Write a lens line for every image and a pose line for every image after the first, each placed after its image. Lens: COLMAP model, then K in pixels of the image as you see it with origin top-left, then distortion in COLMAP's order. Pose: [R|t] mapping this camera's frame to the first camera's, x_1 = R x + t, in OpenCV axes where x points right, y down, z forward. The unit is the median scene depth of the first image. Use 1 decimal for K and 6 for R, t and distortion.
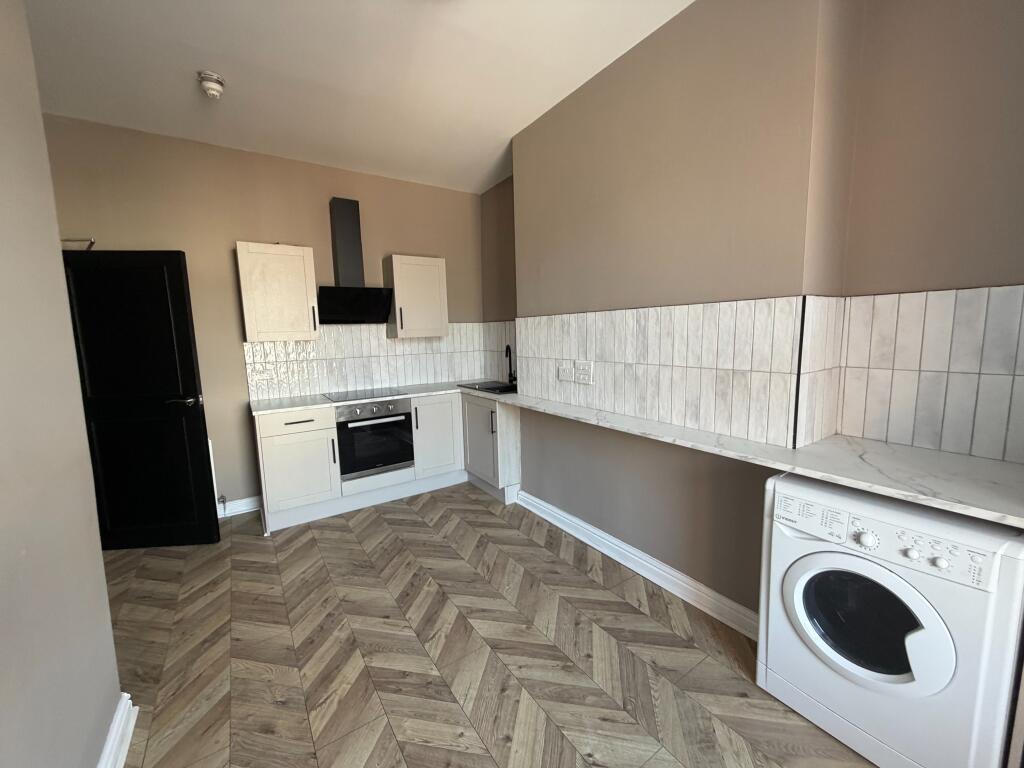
lens RADIAL K [[406.4, 0, 507.8], [0, 406.4, 383.0], [0, 0, 1]] dist [-0.001281, -0.000345]
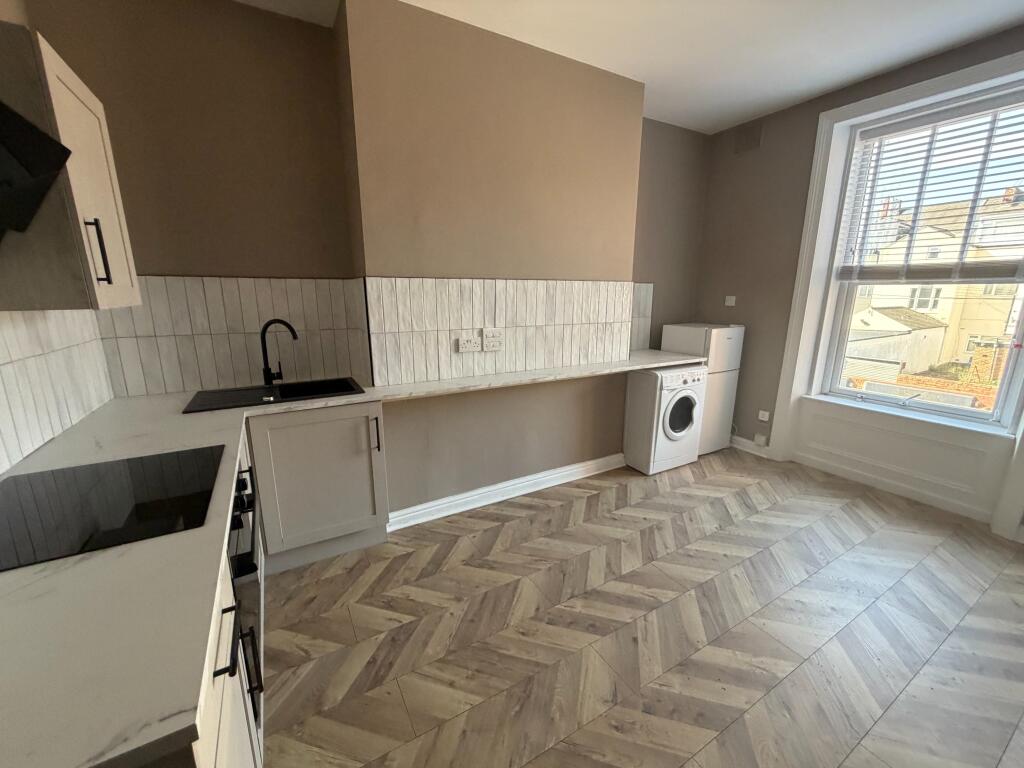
lens RADIAL K [[406.4, 0, 507.8], [0, 406.4, 383.0], [0, 0, 1]] dist [-0.001281, -0.000345]
pose [[0.074398, -0.188982, 0.979158, -0.963409], [0.123939, 0.976019, 0.178959, -0.115218], [-0.989497, 0.108042, 0.096036, 1.040067]]
